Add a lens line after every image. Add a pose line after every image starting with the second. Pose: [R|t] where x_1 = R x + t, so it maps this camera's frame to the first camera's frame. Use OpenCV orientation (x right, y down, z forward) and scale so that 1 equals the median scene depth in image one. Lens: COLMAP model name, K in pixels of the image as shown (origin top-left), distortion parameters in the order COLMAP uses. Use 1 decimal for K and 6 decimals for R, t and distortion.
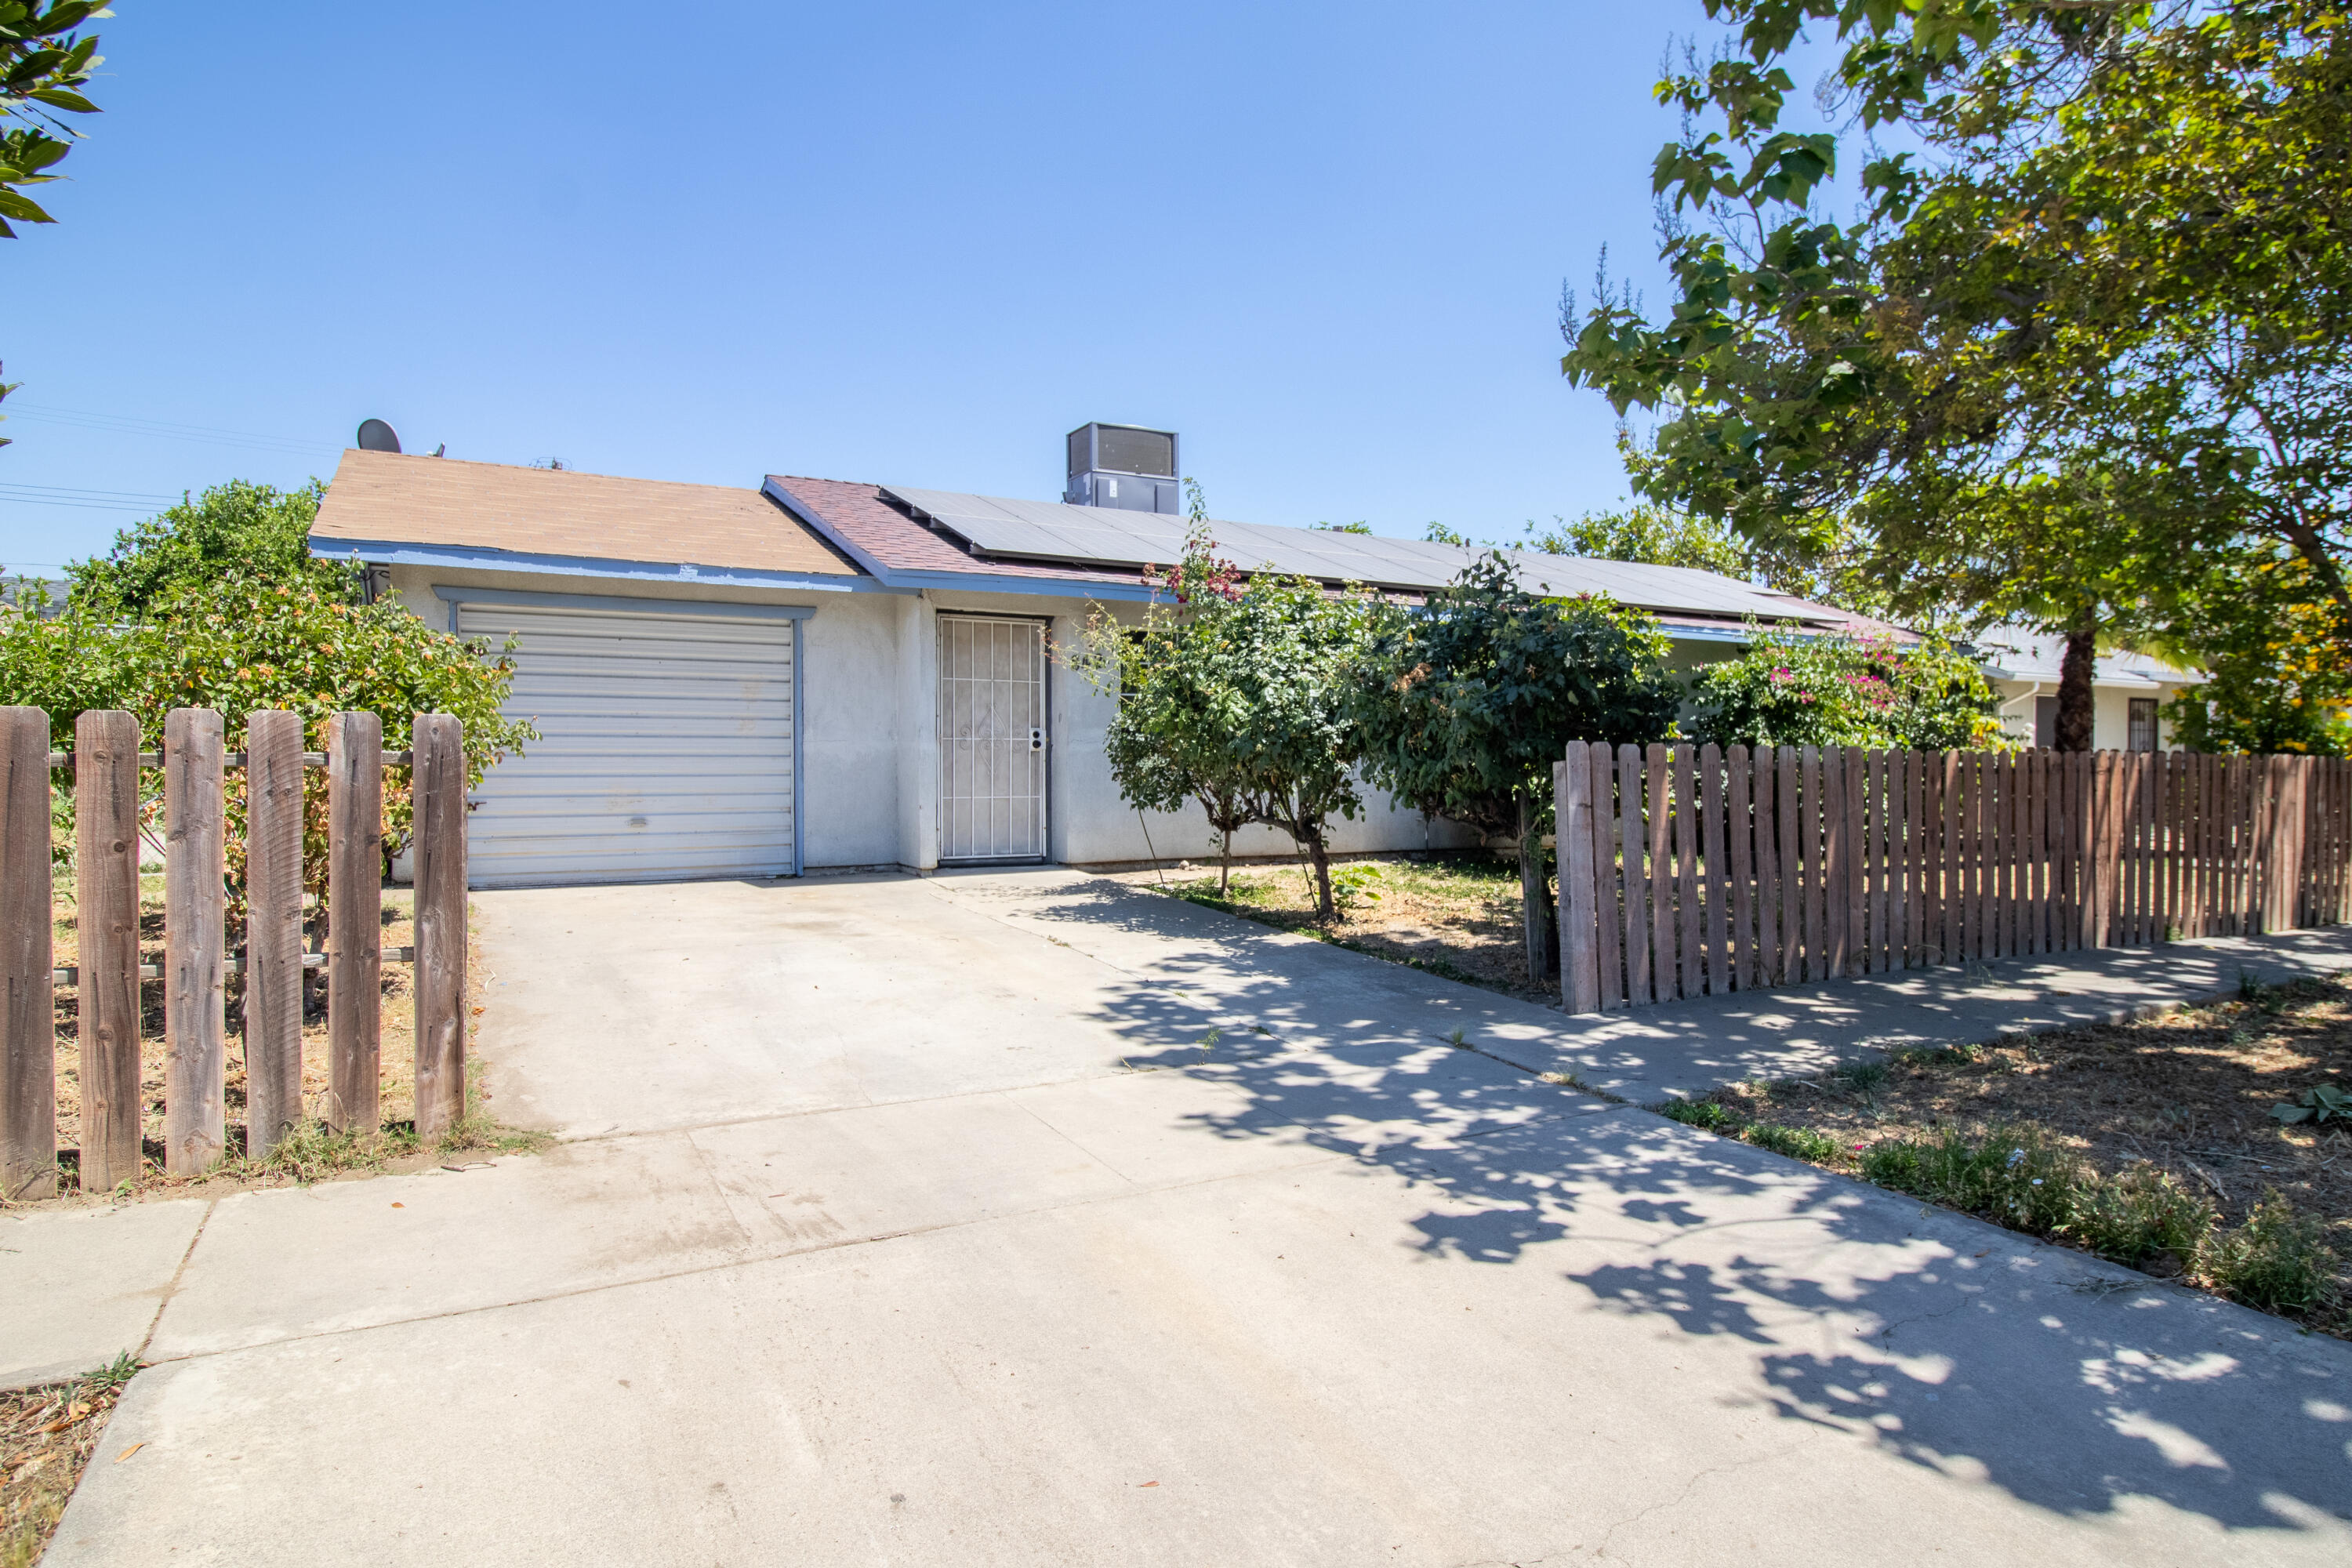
lens RADIAL K [[1306.3, 0, 1176.9], [0, 1306.3, 793.2], [0, 0, 1]] dist [0.002414, 0.000224]
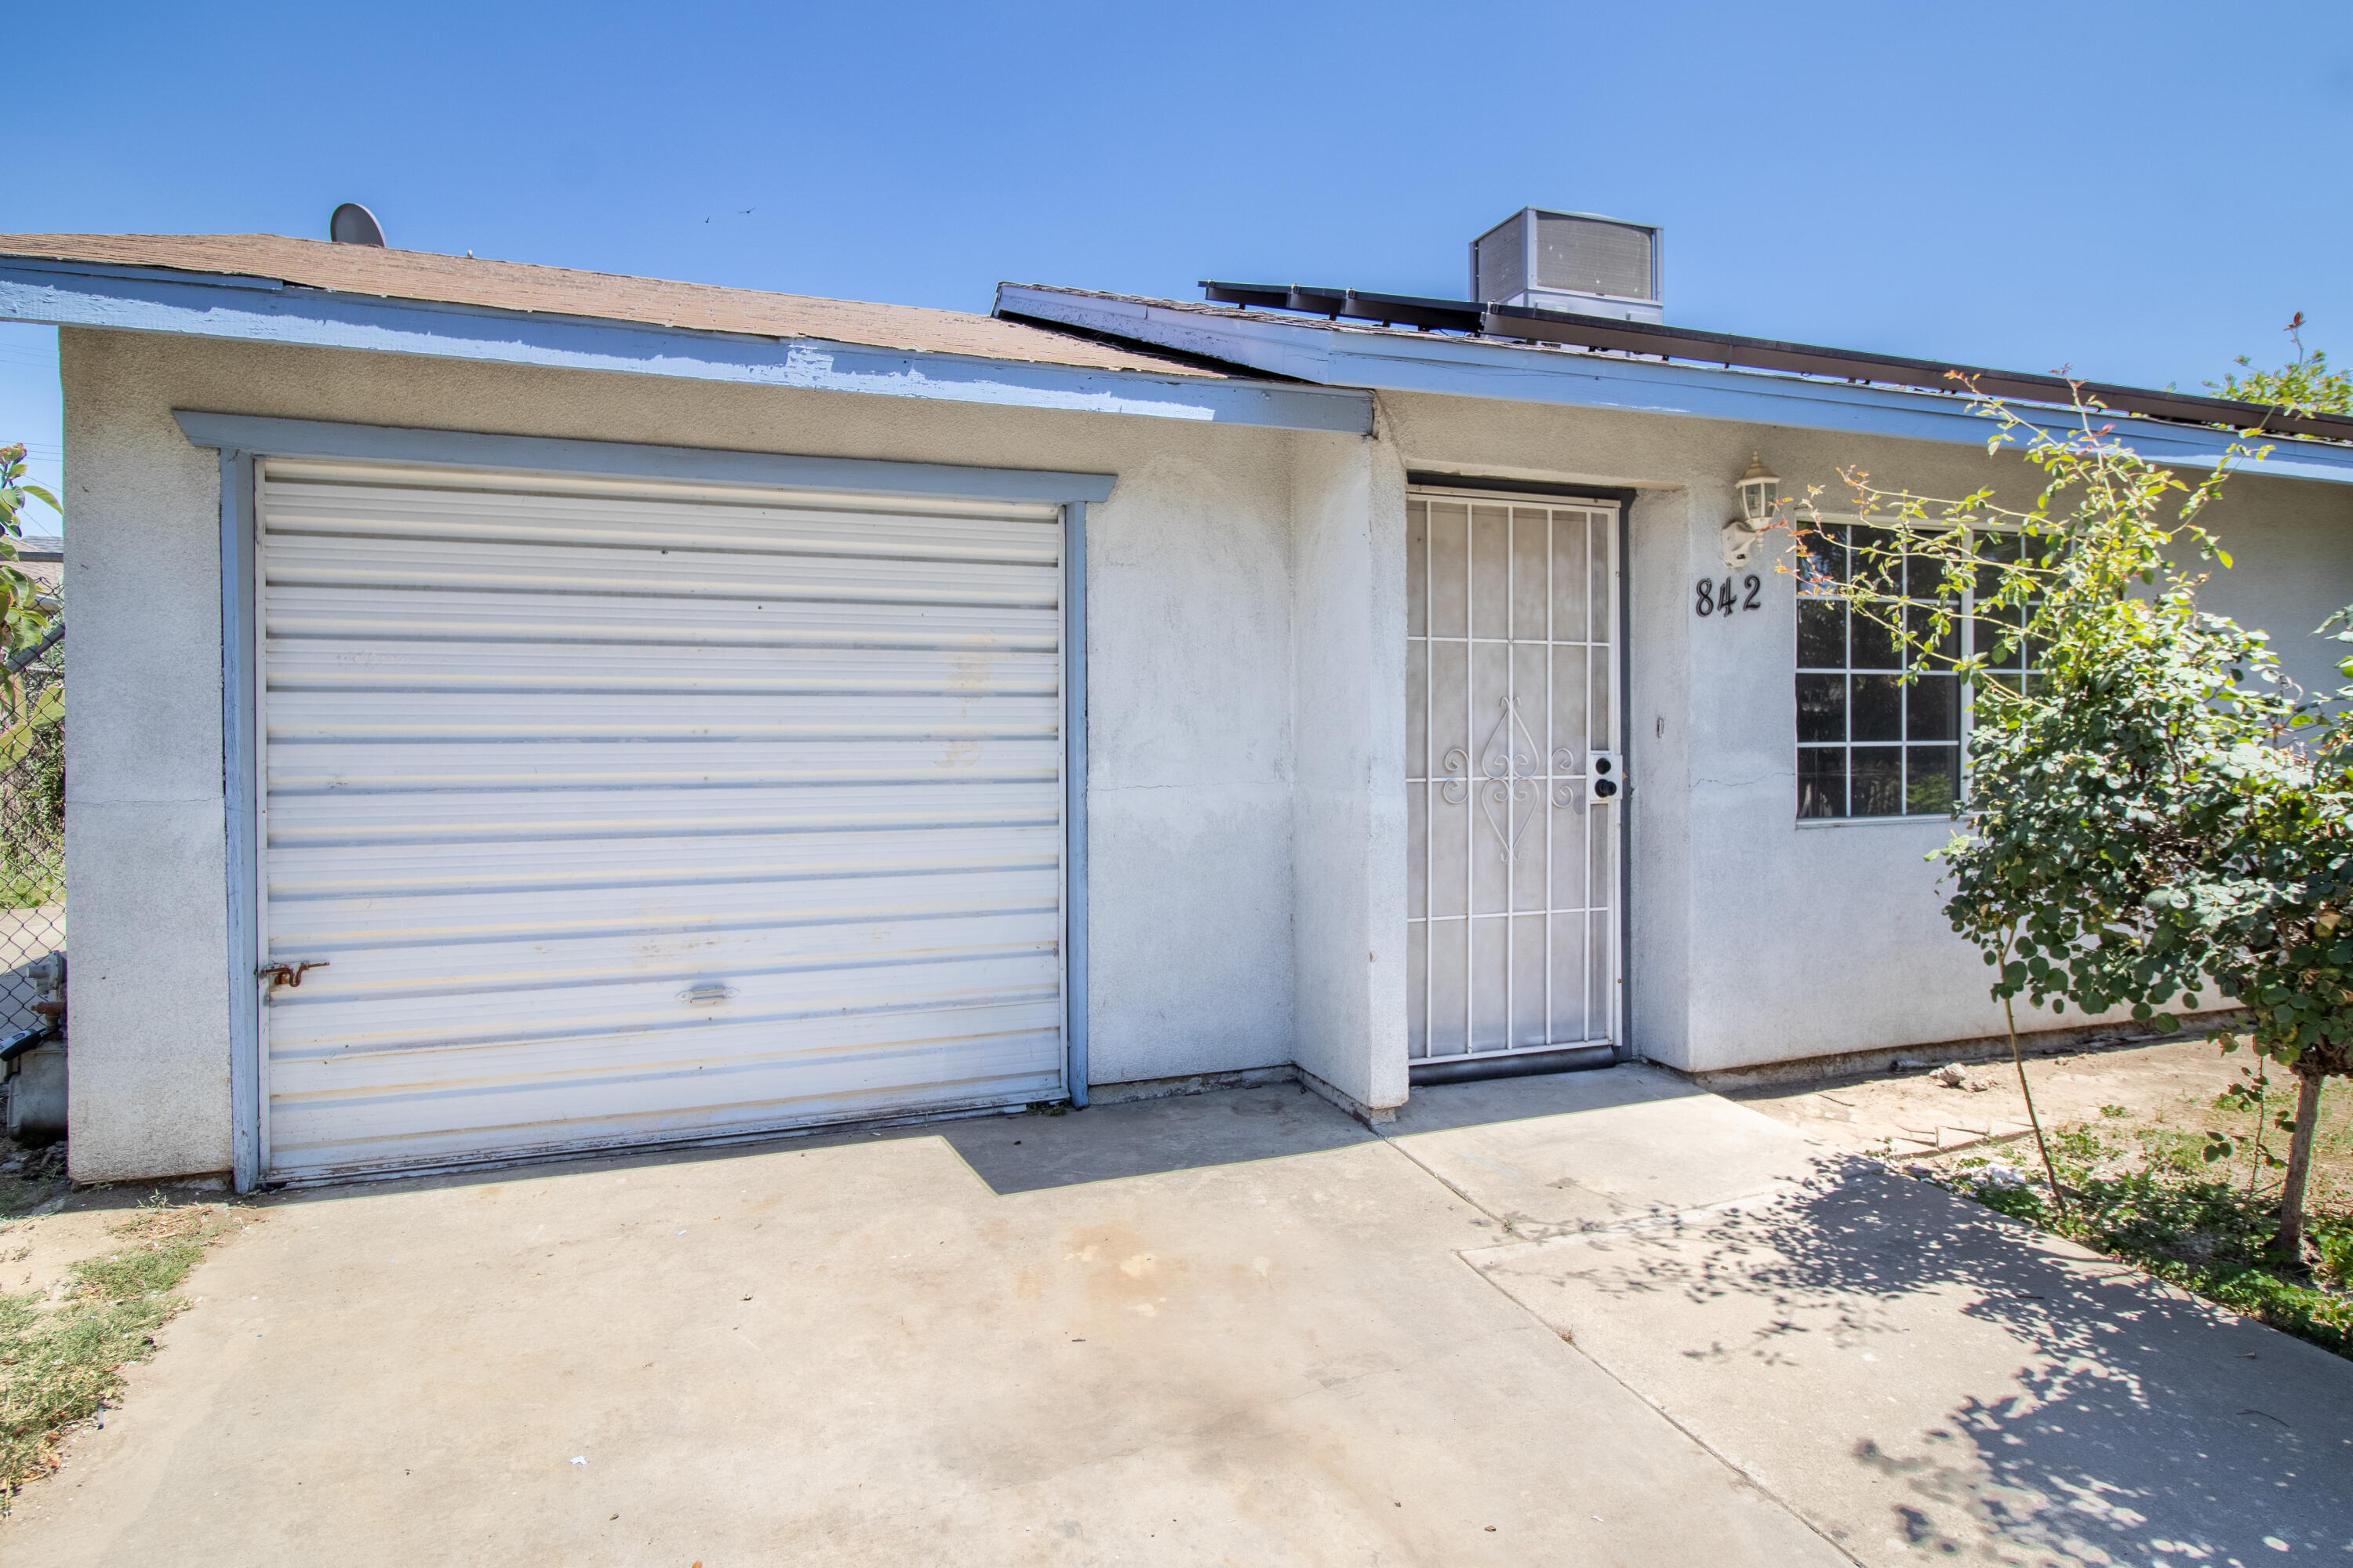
lens RADIAL K [[1306.9, 0, 1174.5], [0, 1306.9, 774.7], [0, 0, 1]] dist [0.002414, 0.000224]
pose [[0.987267, 0.000773, -0.159071, -0.189562], [0.000094, 0.999985, 0.005444, -0.046831], [0.159073, -0.005390, 0.987252, 0.581813]]
